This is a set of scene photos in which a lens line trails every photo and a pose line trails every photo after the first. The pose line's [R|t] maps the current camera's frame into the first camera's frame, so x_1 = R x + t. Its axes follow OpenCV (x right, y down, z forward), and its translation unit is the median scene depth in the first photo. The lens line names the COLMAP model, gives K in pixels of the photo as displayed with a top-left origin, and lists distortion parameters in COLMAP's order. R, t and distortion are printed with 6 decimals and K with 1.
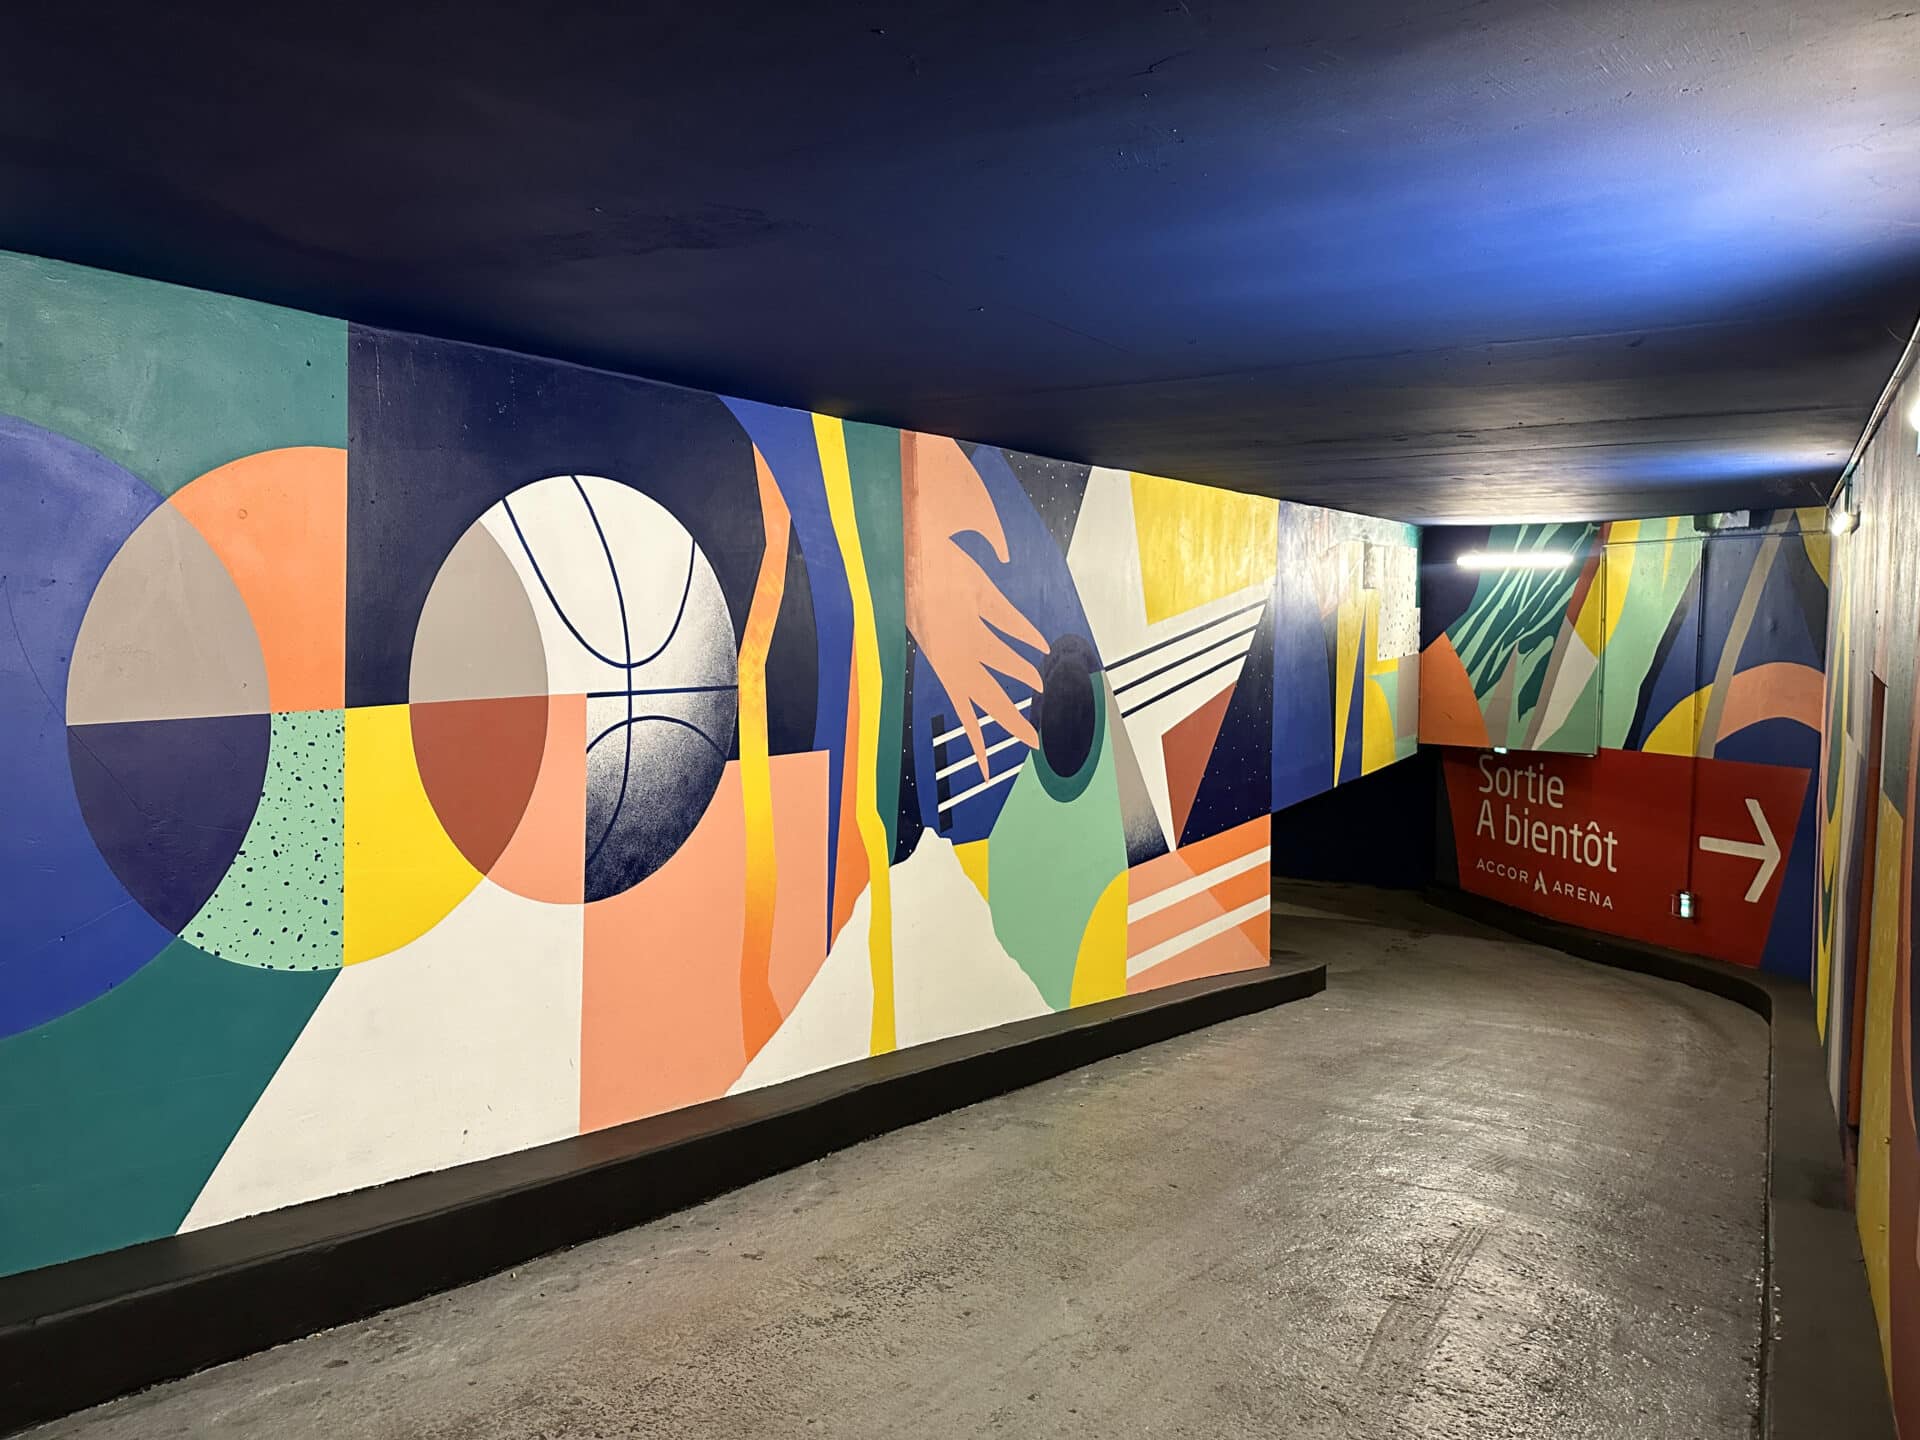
lens RADIAL K [[1350.9, 0, 965.5], [0, 1350.9, 712.6], [0, 0, 1]] dist [0.076720, -0.099154]
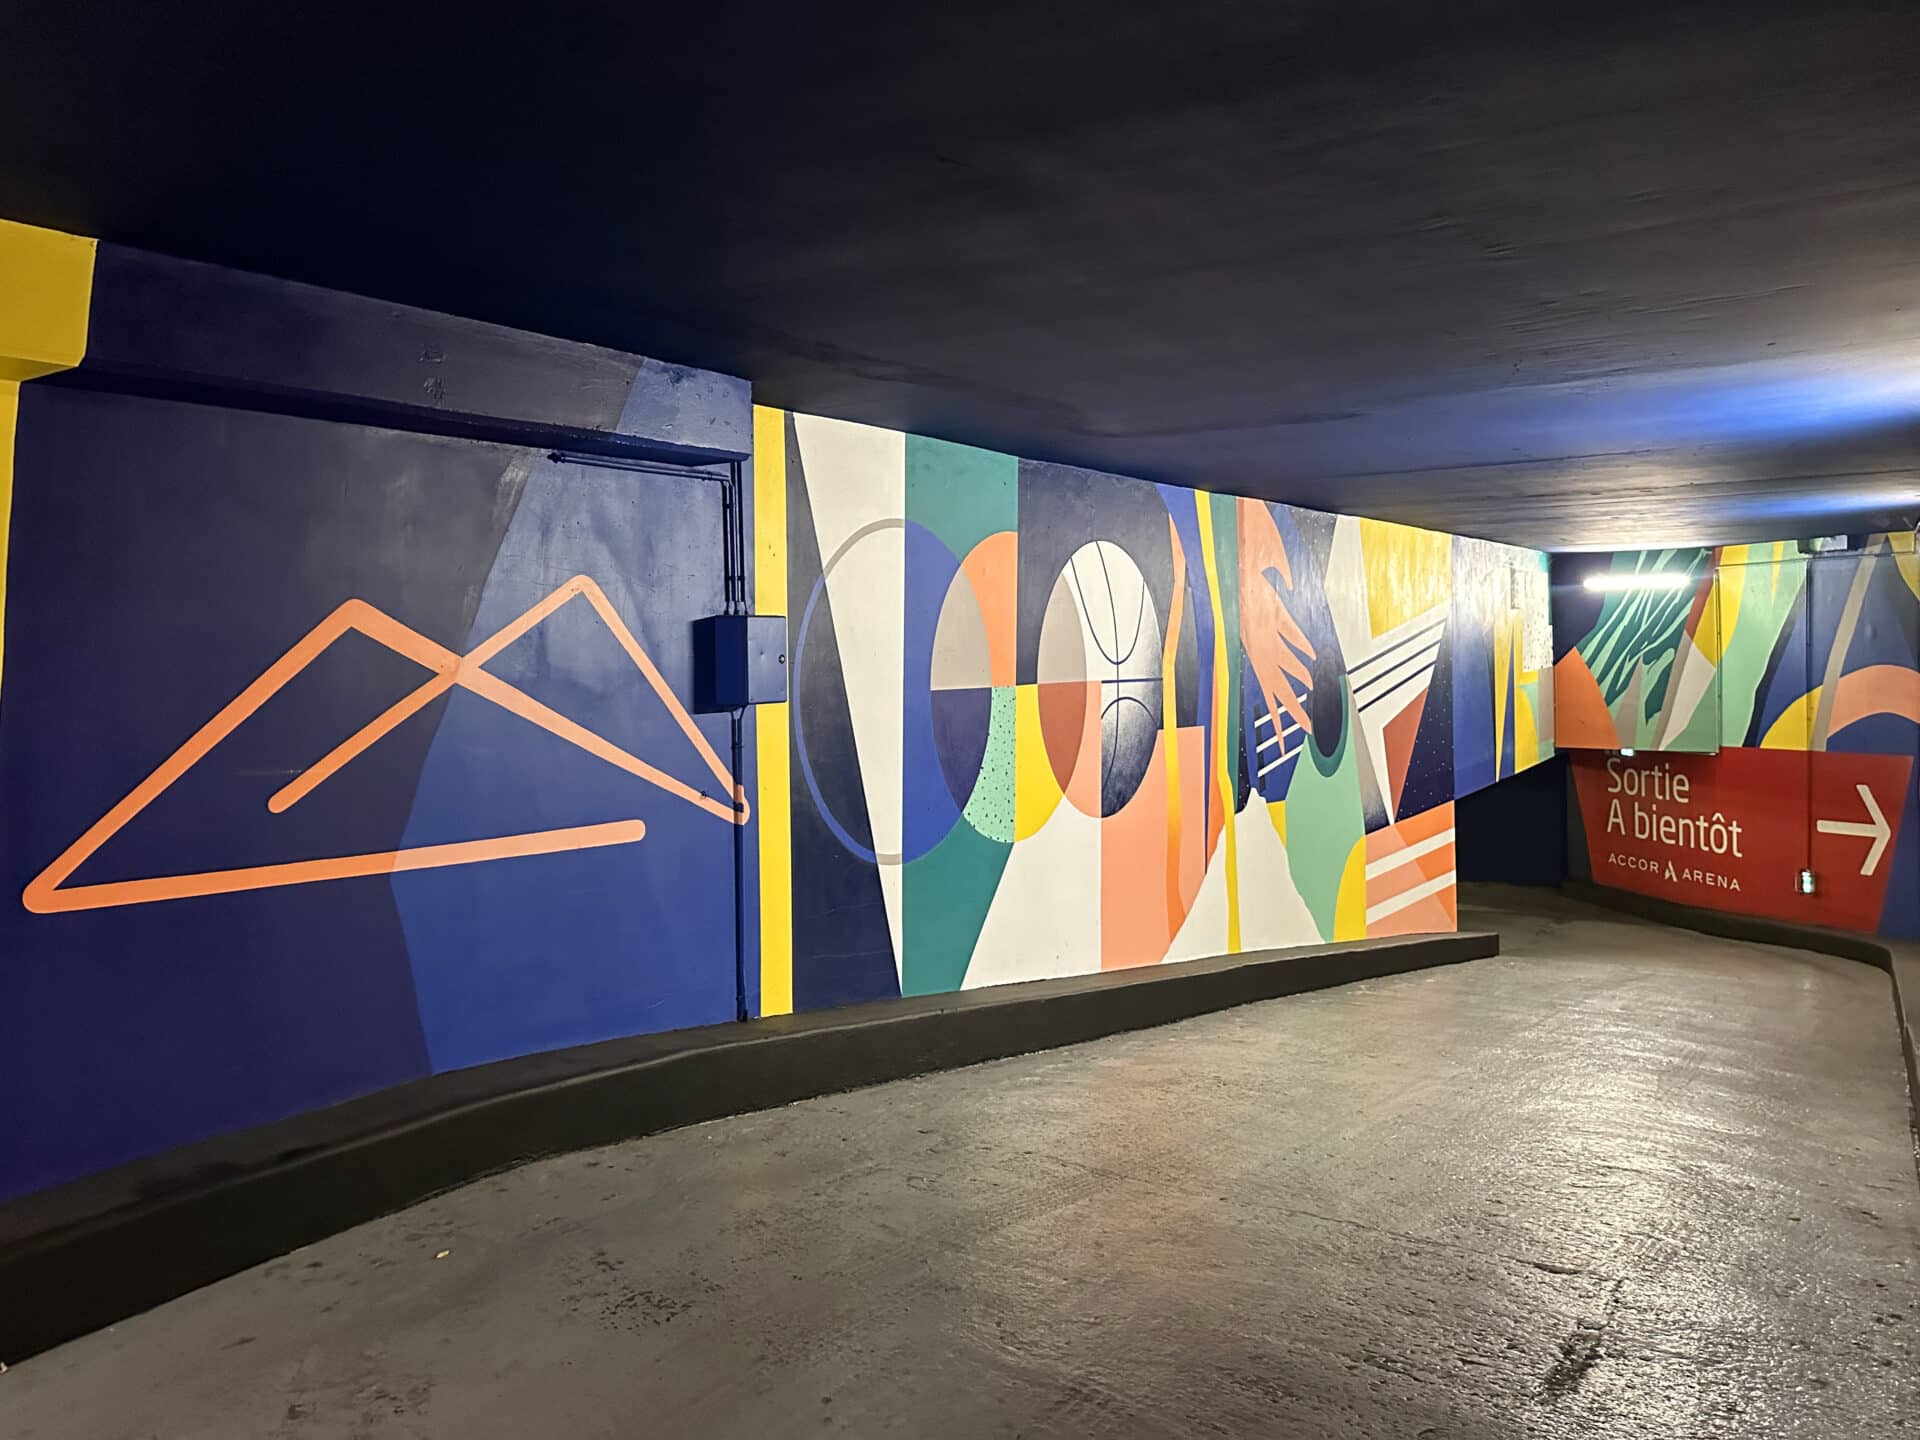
lens RADIAL K [[1428.0, 0, 957.1], [0, 1428.0, 673.3], [0, 0, 1]] dist [0.008629, -0.002037]
pose [[0.999373, -0.019274, -0.029704, -0.141787], [0.017563, 0.998229, -0.056841, 0.023975], [0.030747, 0.056284, 0.997941, -0.218563]]
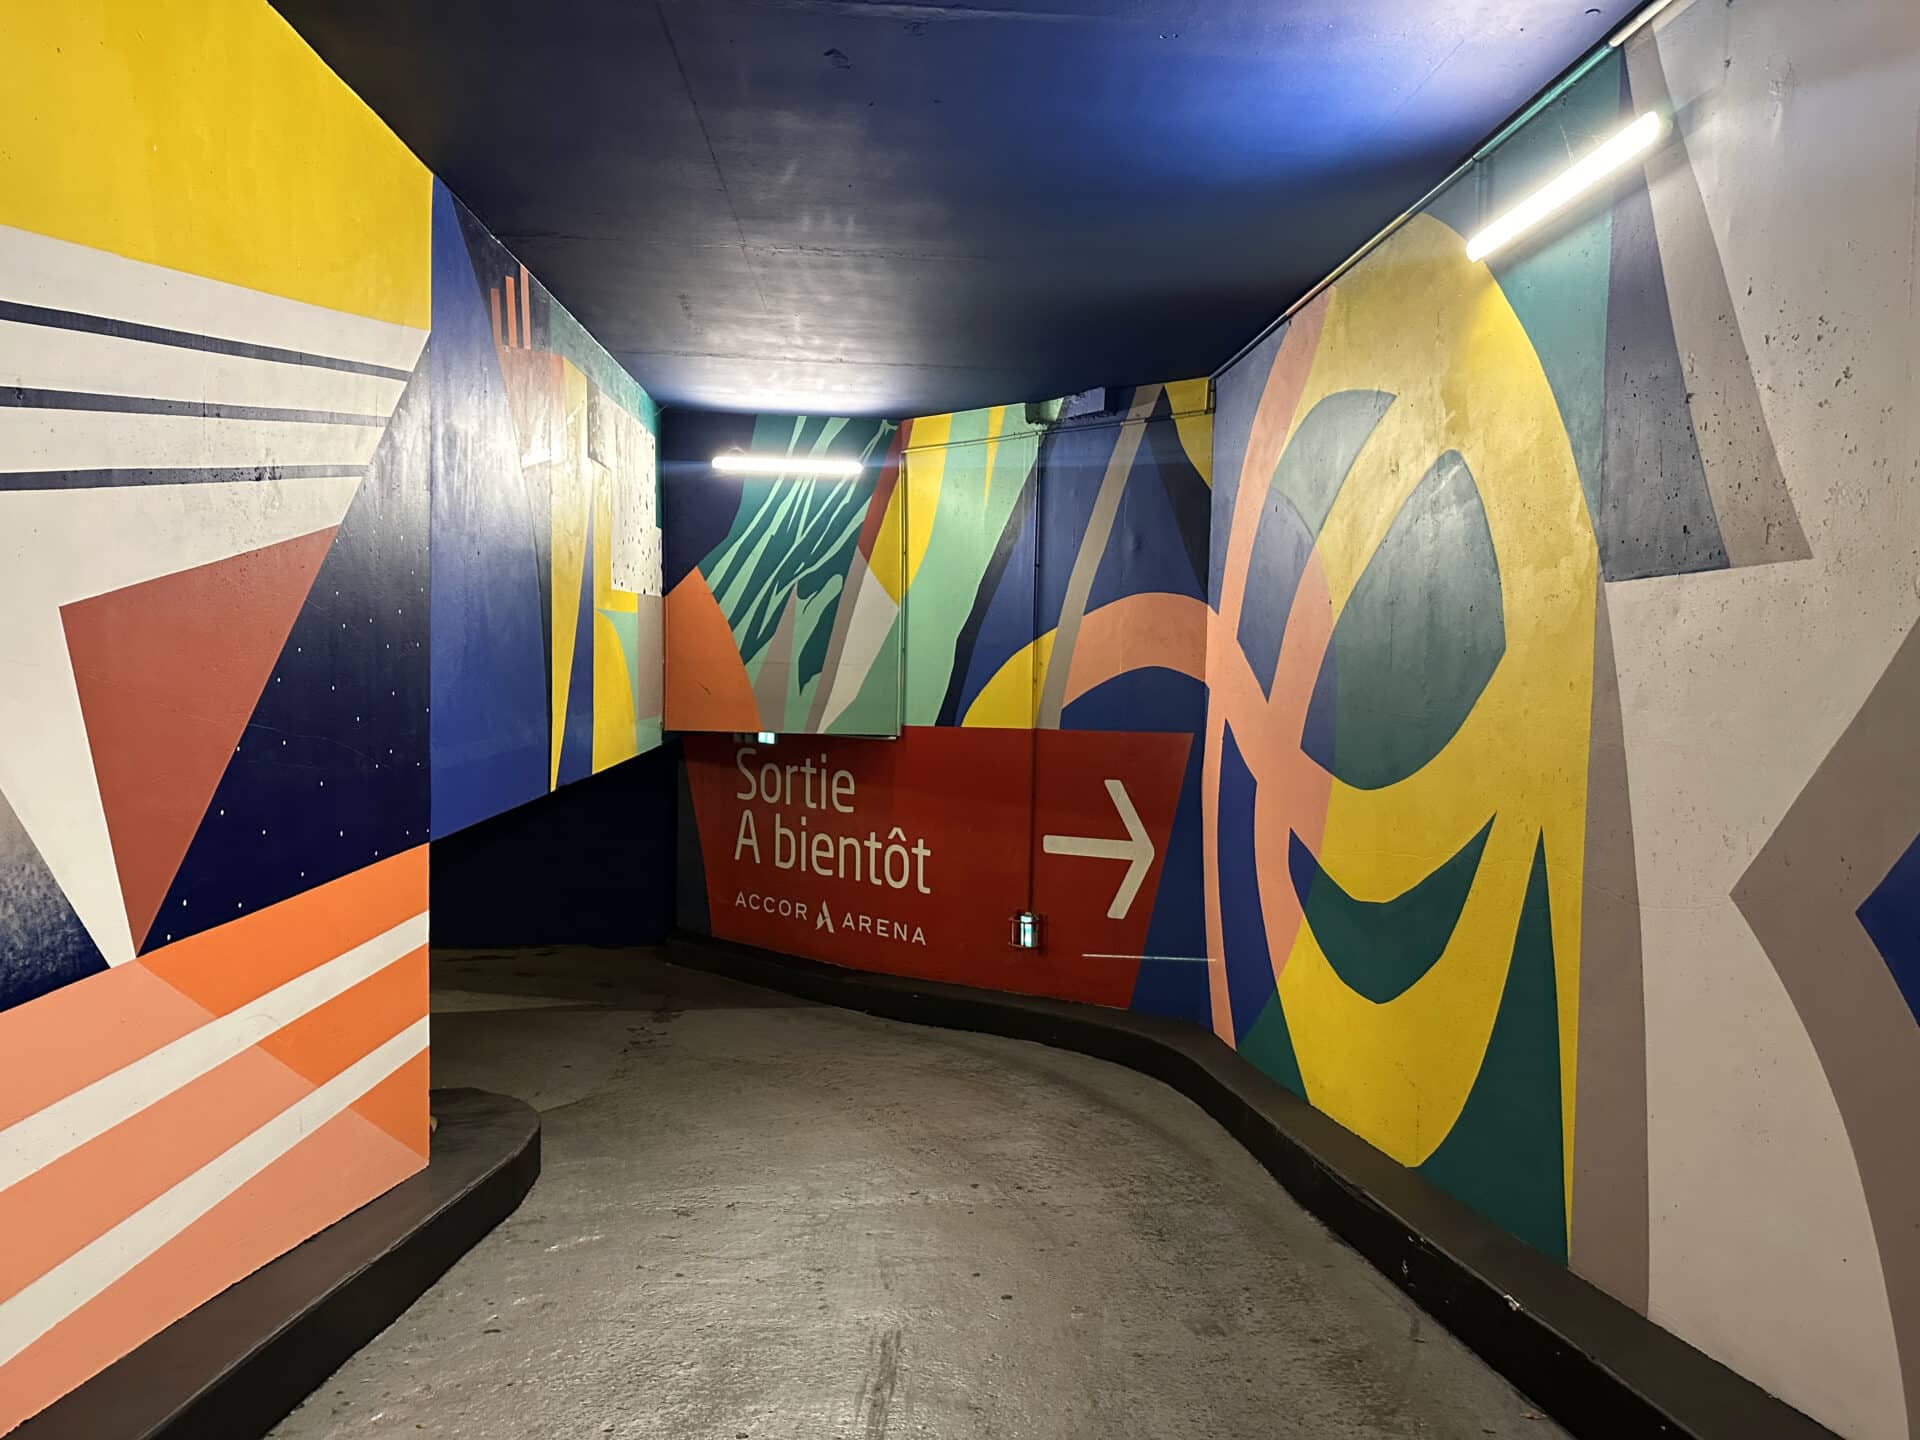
lens RADIAL K [[1343.6, 0, 968.4], [0, 1343.6, 702.6], [0, 0, 1]] dist [0.144152, -0.000243]
pose [[0.828054, -0.008060, 0.560591, 0.095881], [0.028773, 0.999190, -0.028134, 0.038444], [-0.559910, 0.039427, 0.827615, 0.422877]]
